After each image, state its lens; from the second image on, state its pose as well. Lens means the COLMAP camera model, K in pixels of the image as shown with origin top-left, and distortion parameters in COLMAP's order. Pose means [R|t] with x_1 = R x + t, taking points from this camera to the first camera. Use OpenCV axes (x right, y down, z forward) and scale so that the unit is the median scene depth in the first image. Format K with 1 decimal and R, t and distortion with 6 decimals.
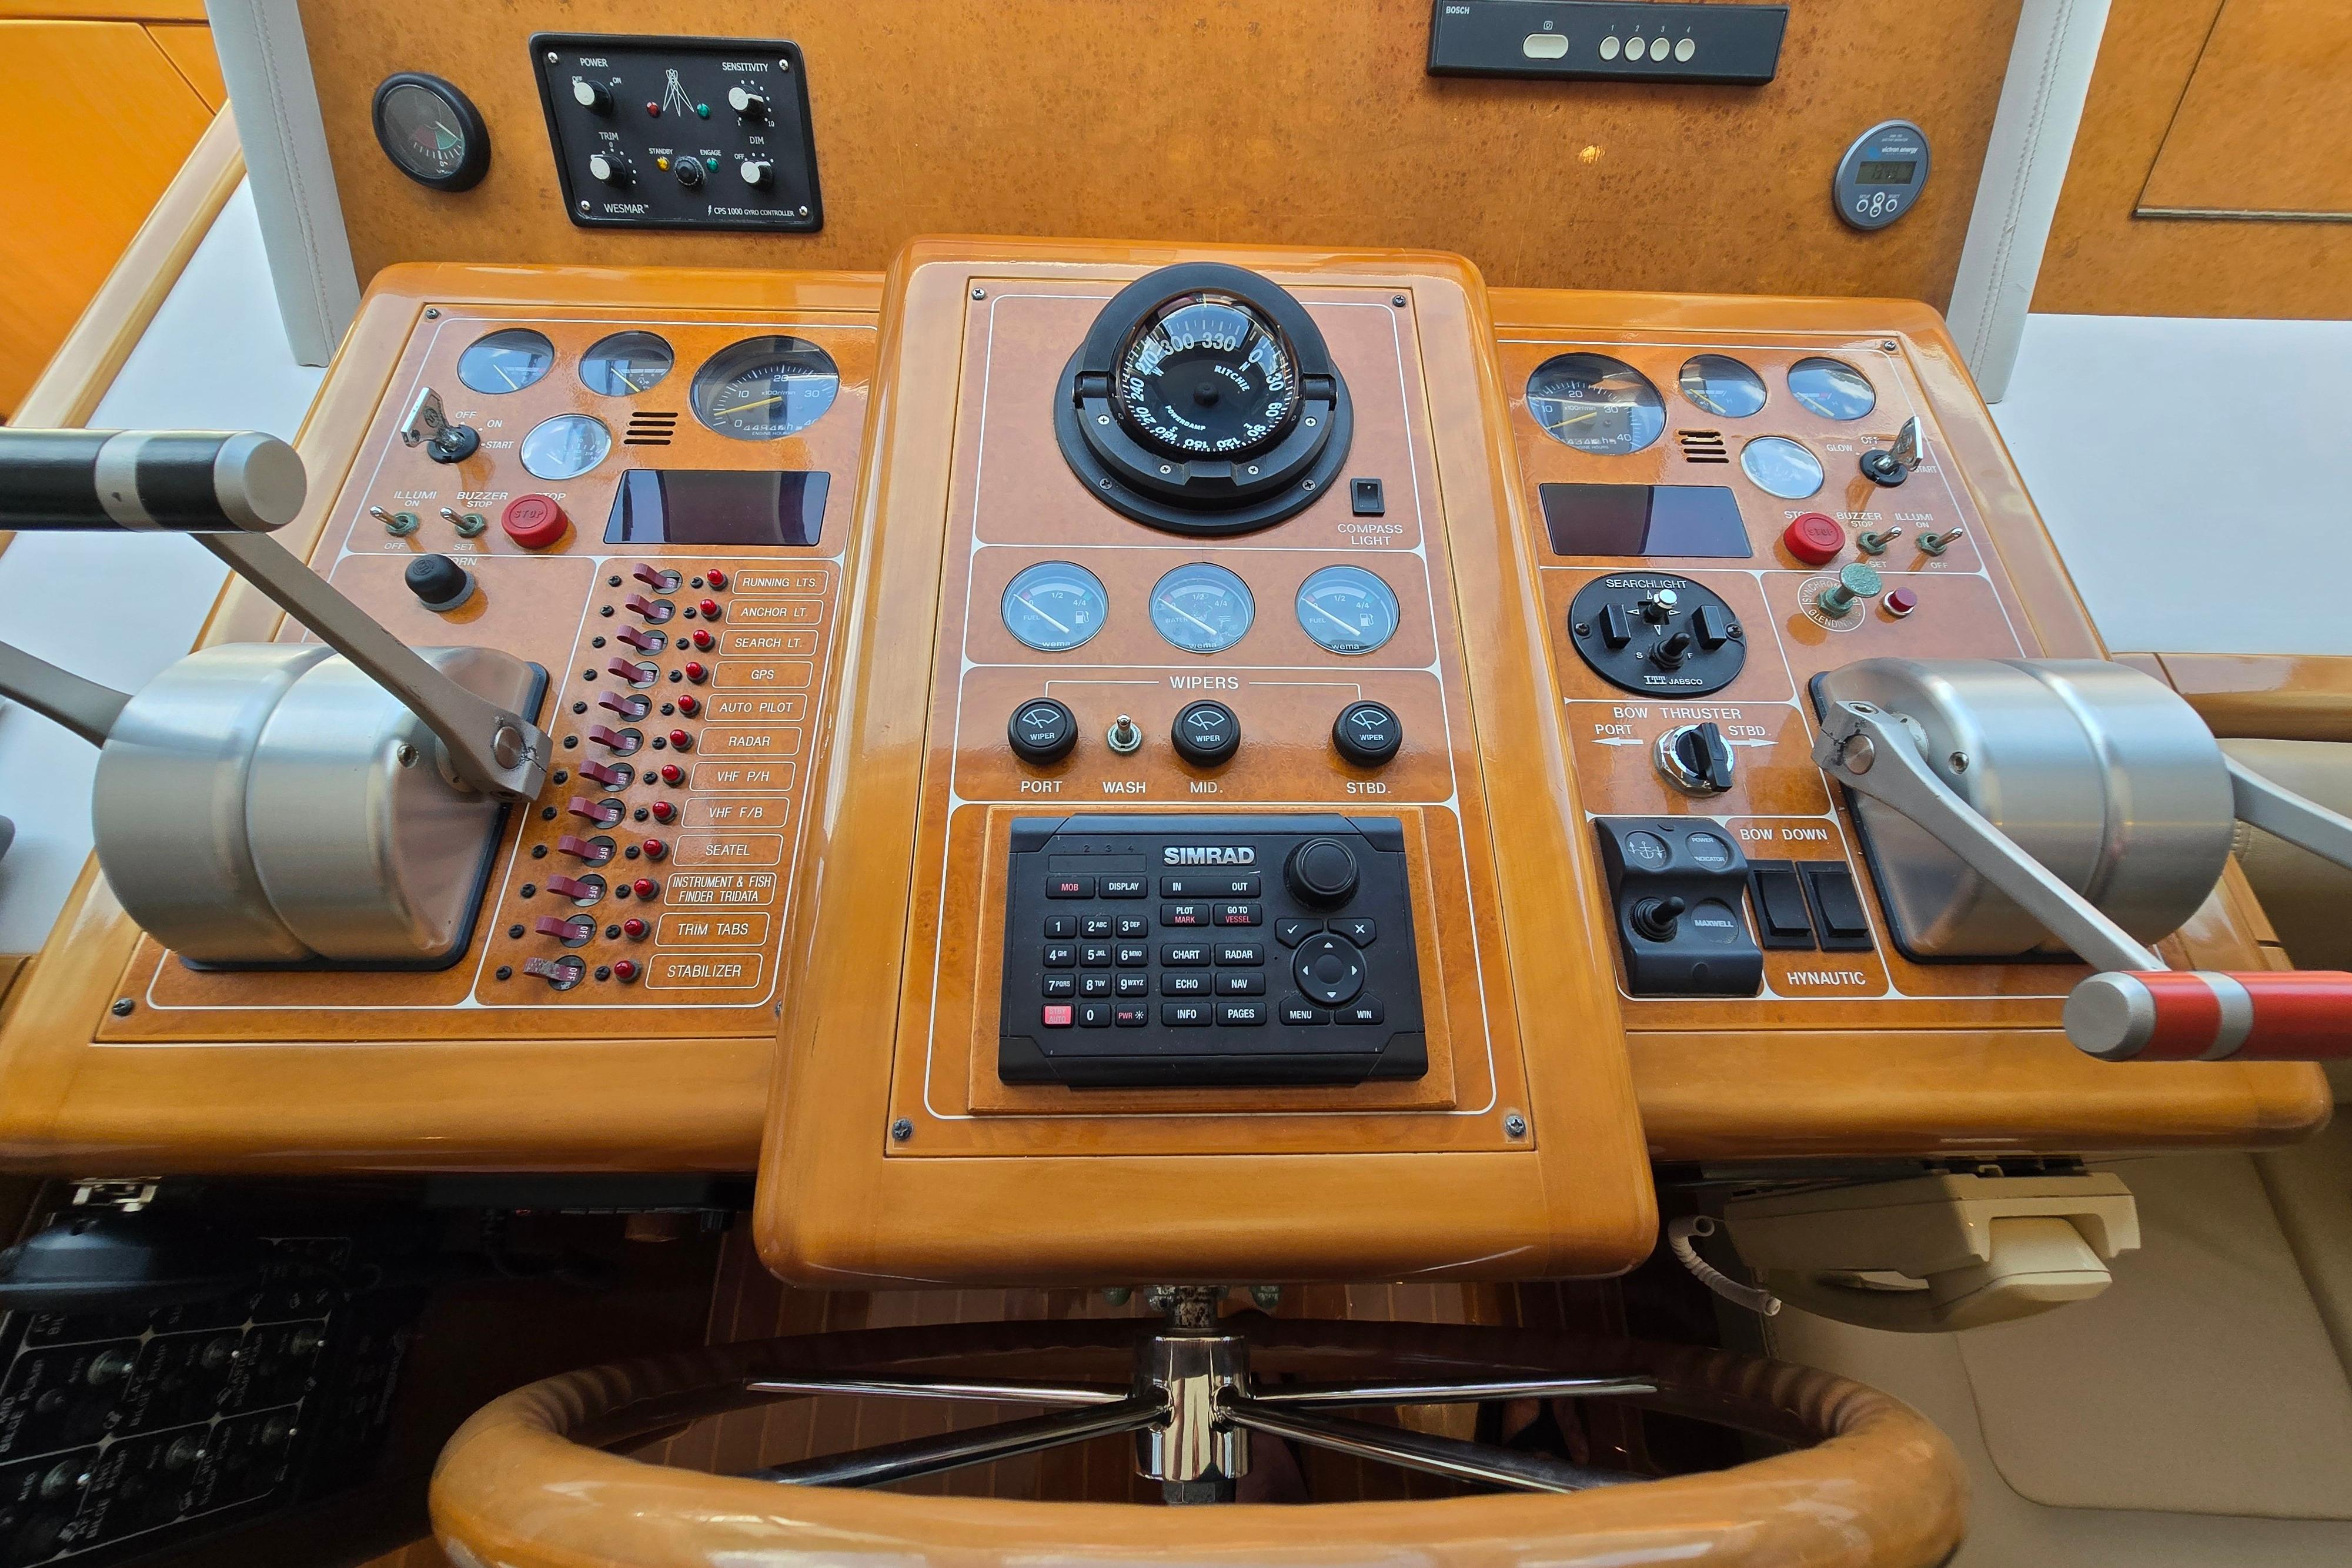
lens RADIAL K [[969.0, 0, 1181.7], [0, 969.0, 784.9], [0, 0, 1]] dist [0.006410, -0.001636]
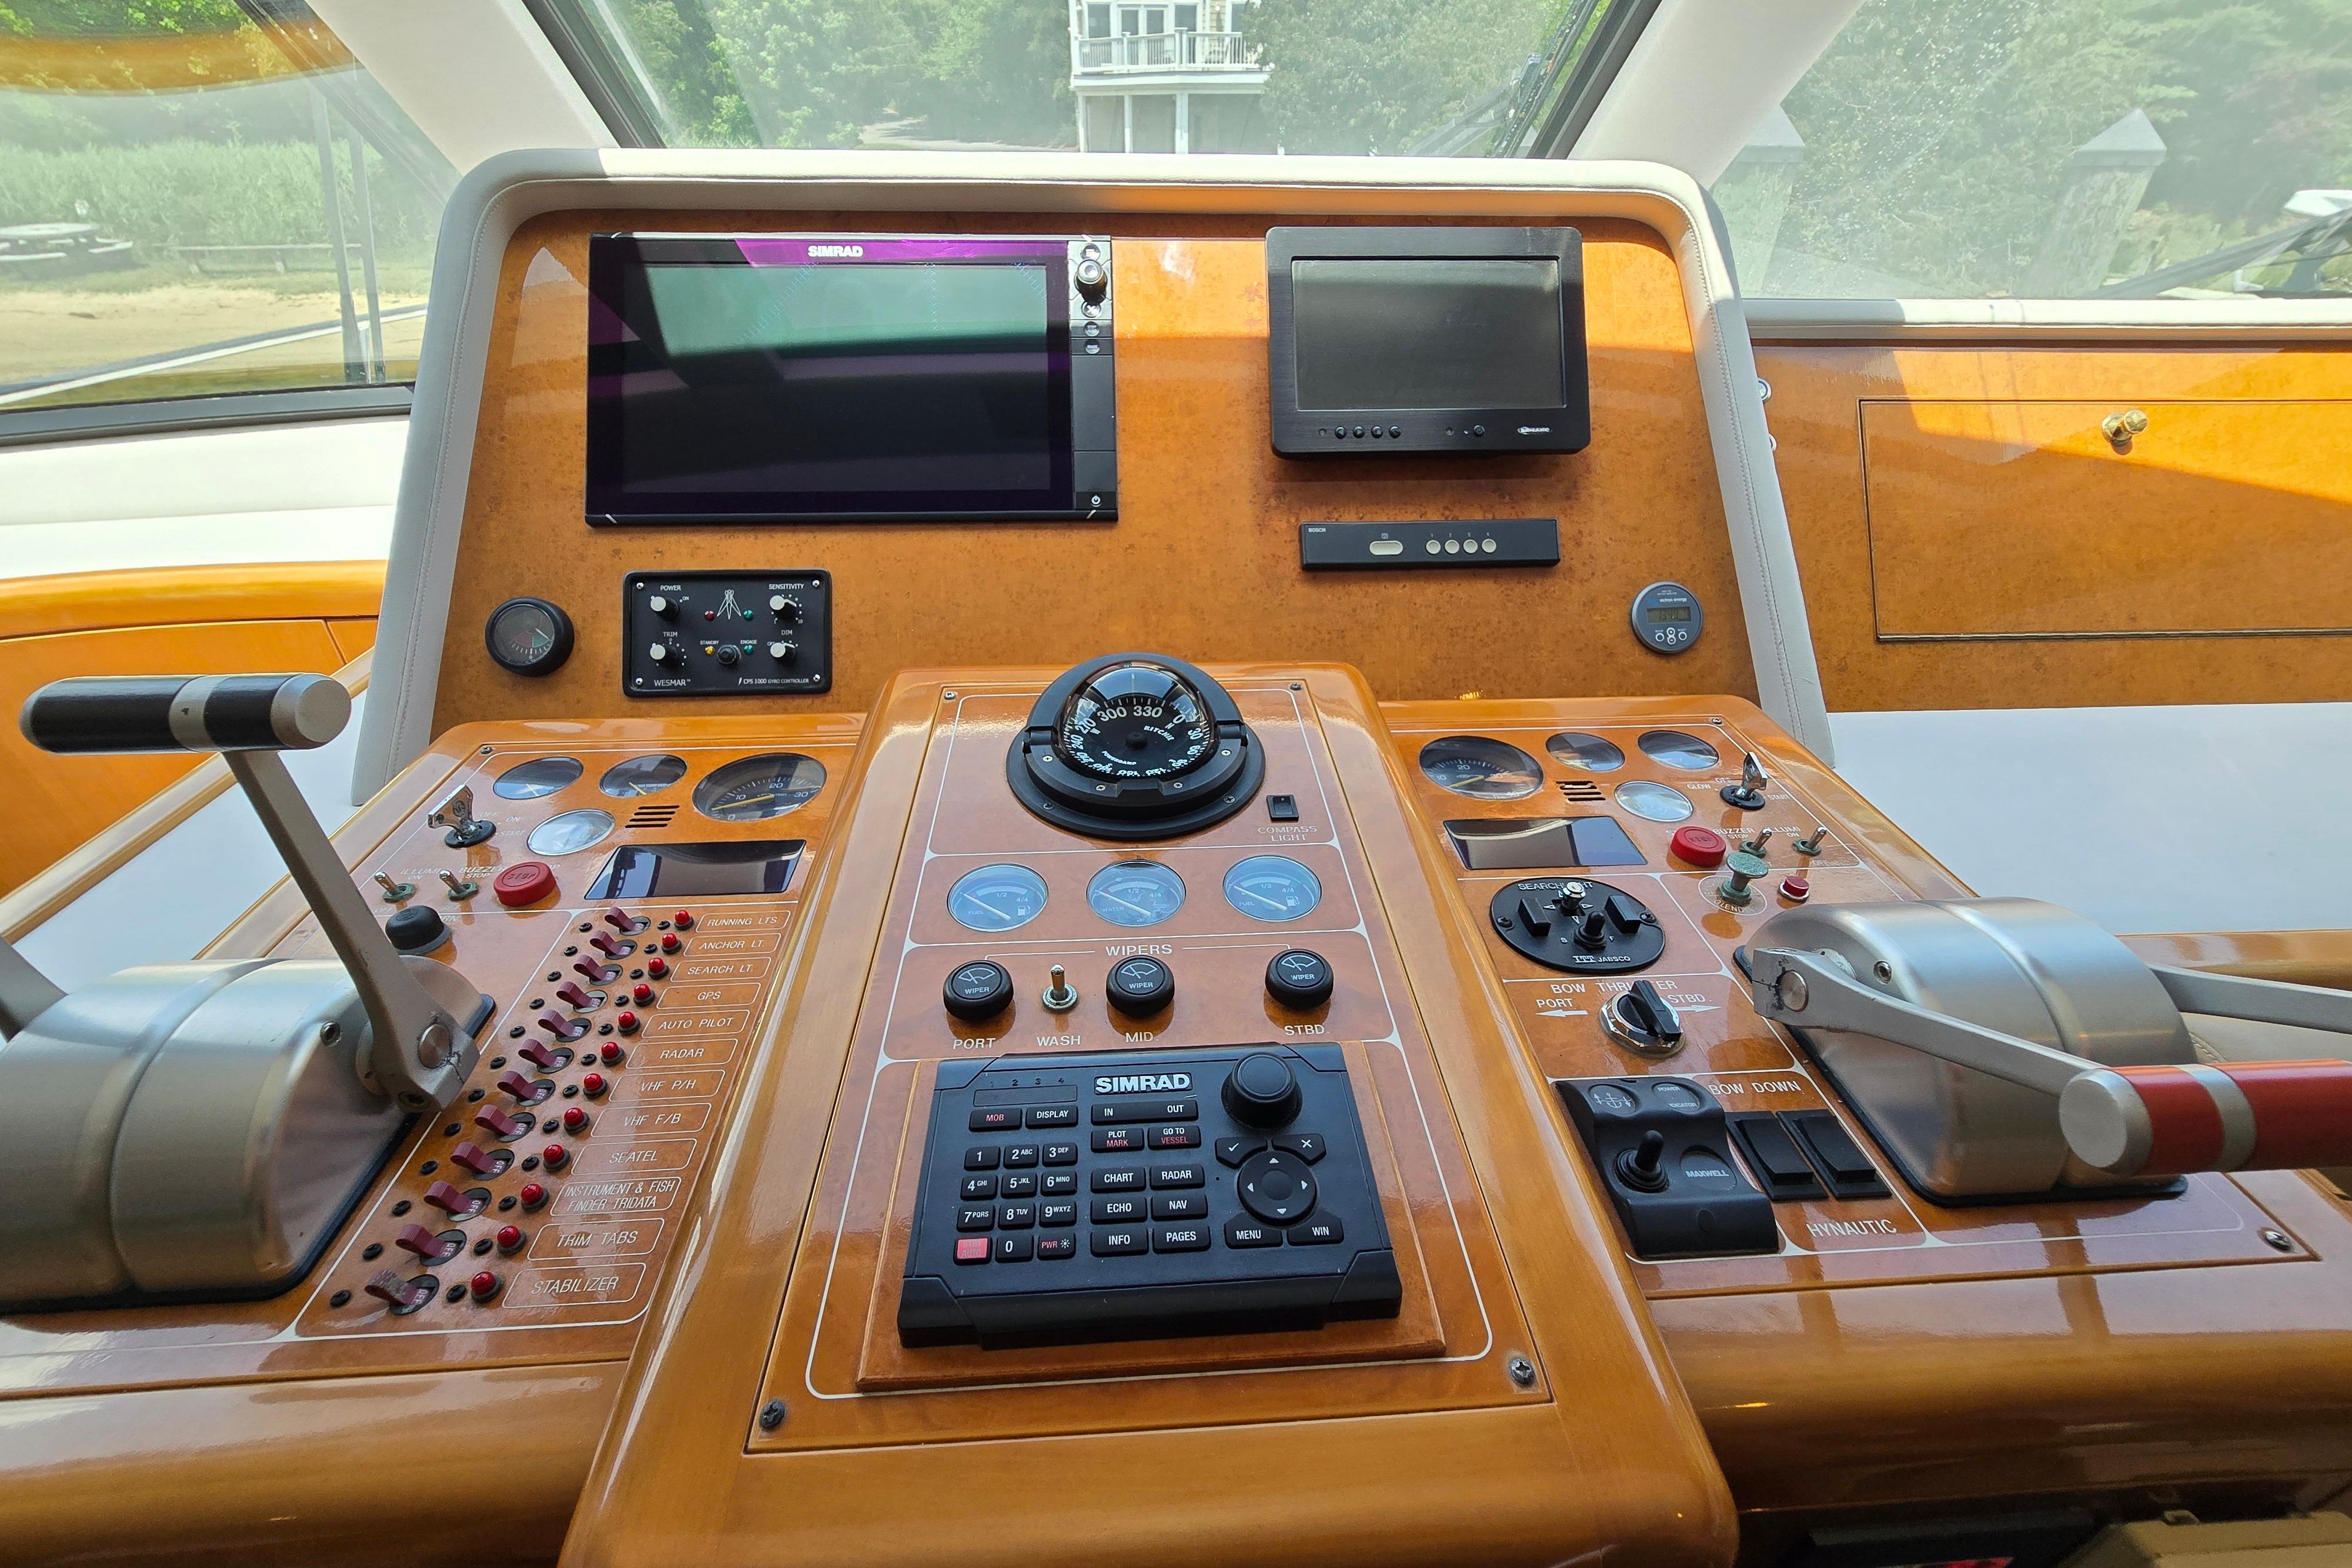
lens RADIAL K [[969.0, 0, 1175.7], [0, 969.0, 788.1], [0, 0, 1]] dist [0.006410, -0.001636]
pose [[0.998372, -0.051979, 0.023498, 0.042083], [0.056636, 0.854111, -0.516998, 0.254602], [0.006803, 0.517487, 0.855664, 0.023771]]
